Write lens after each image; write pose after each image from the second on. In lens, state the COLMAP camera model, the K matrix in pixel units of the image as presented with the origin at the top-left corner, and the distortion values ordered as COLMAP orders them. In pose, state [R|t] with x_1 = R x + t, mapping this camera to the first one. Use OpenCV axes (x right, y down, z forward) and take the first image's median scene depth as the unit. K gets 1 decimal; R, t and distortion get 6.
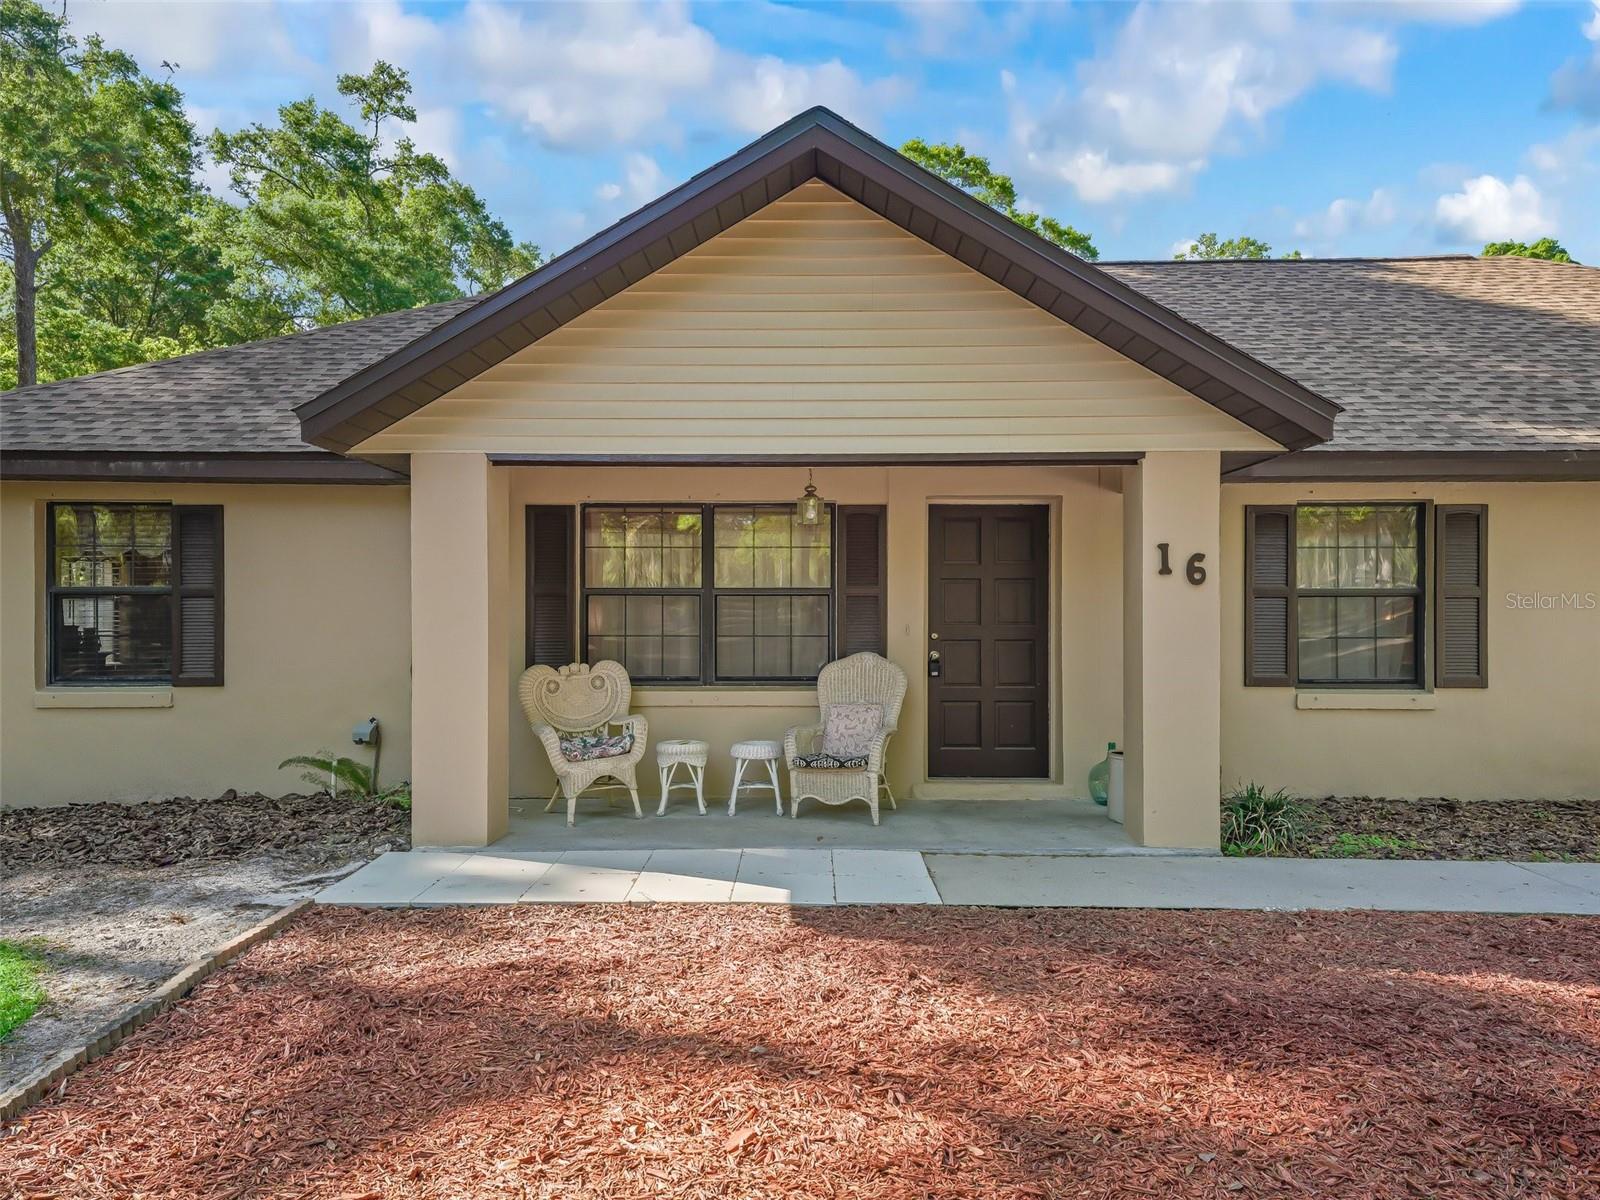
lens RADIAL K [[1022.6, 0, 800.0], [0, 1022.6, 600.0], [0, 0, 1]] dist [0.092597, -0.000128]
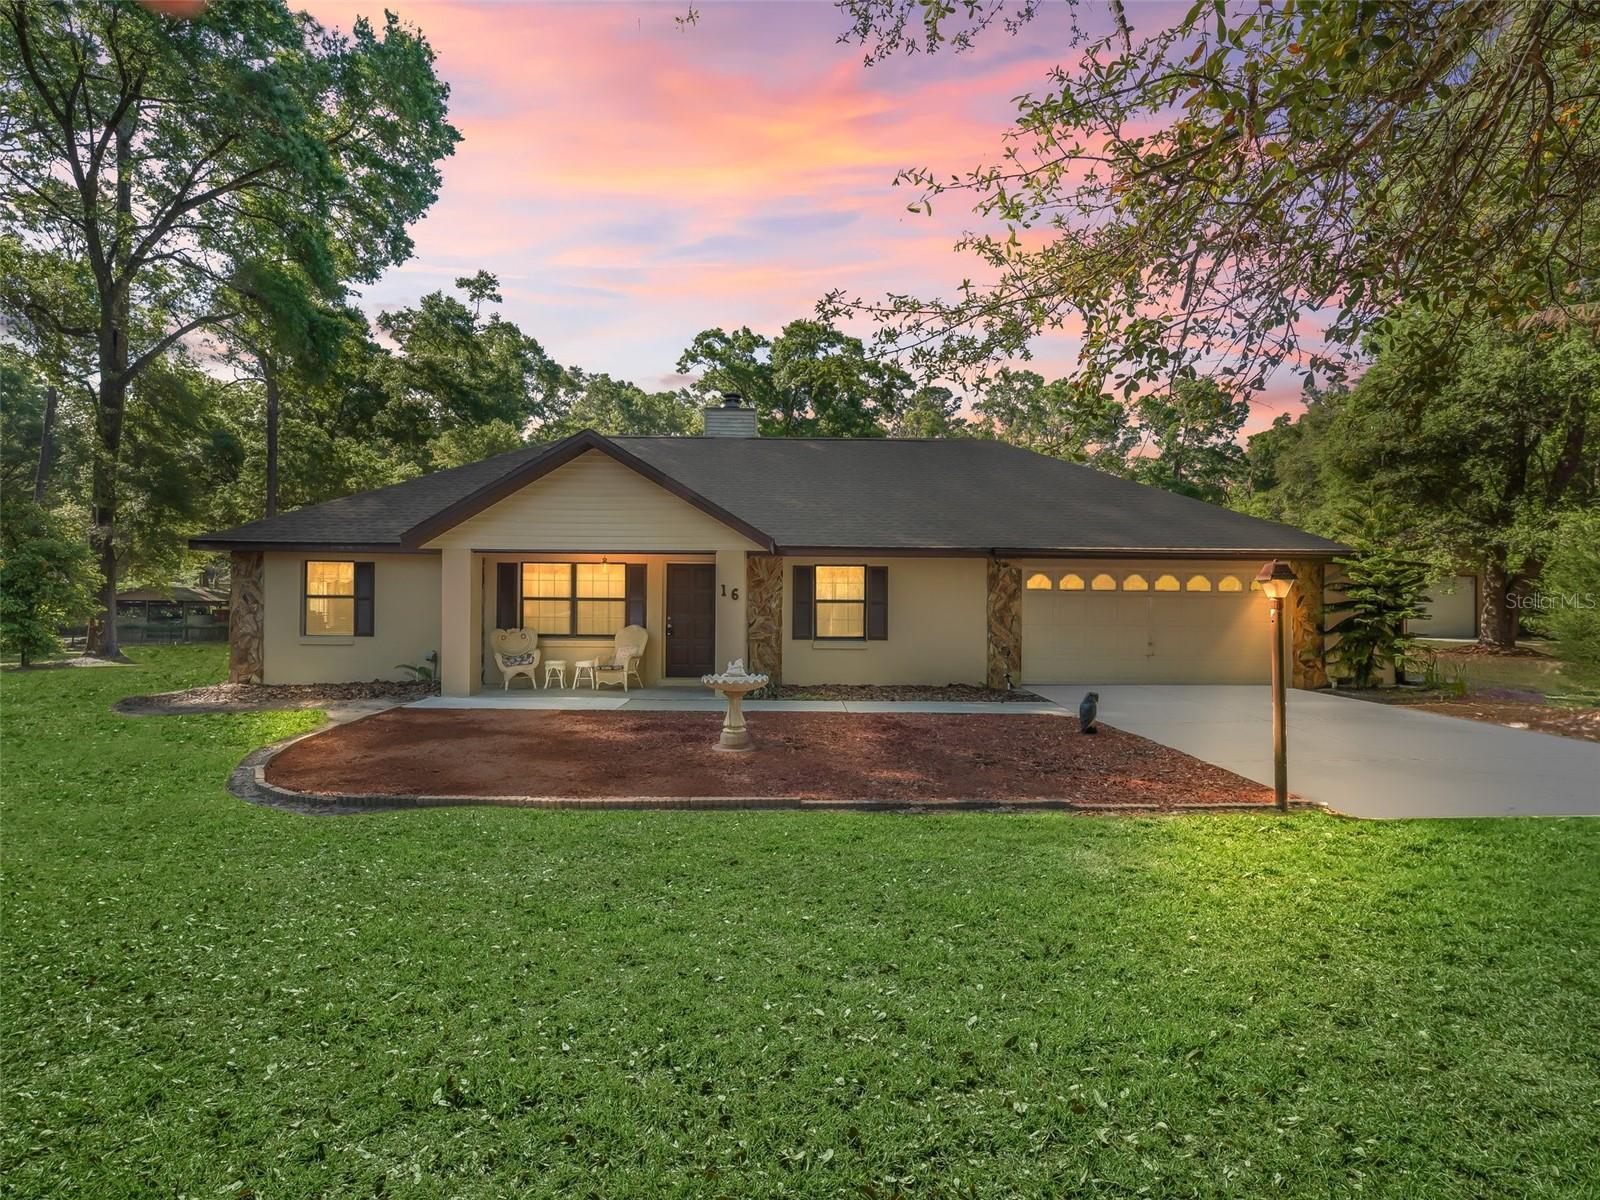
lens RADIAL K [[724.0, 0, 795.4], [0, 724.0, 591.6], [0, 0, 1]] dist [0.013612, -0.000165]
pose [[0.999826, 0.010051, 0.015720, 0.085956], [-0.010025, 0.999948, -0.001715, -0.006042], [-0.015737, 0.001557, 0.999875, -0.150204]]
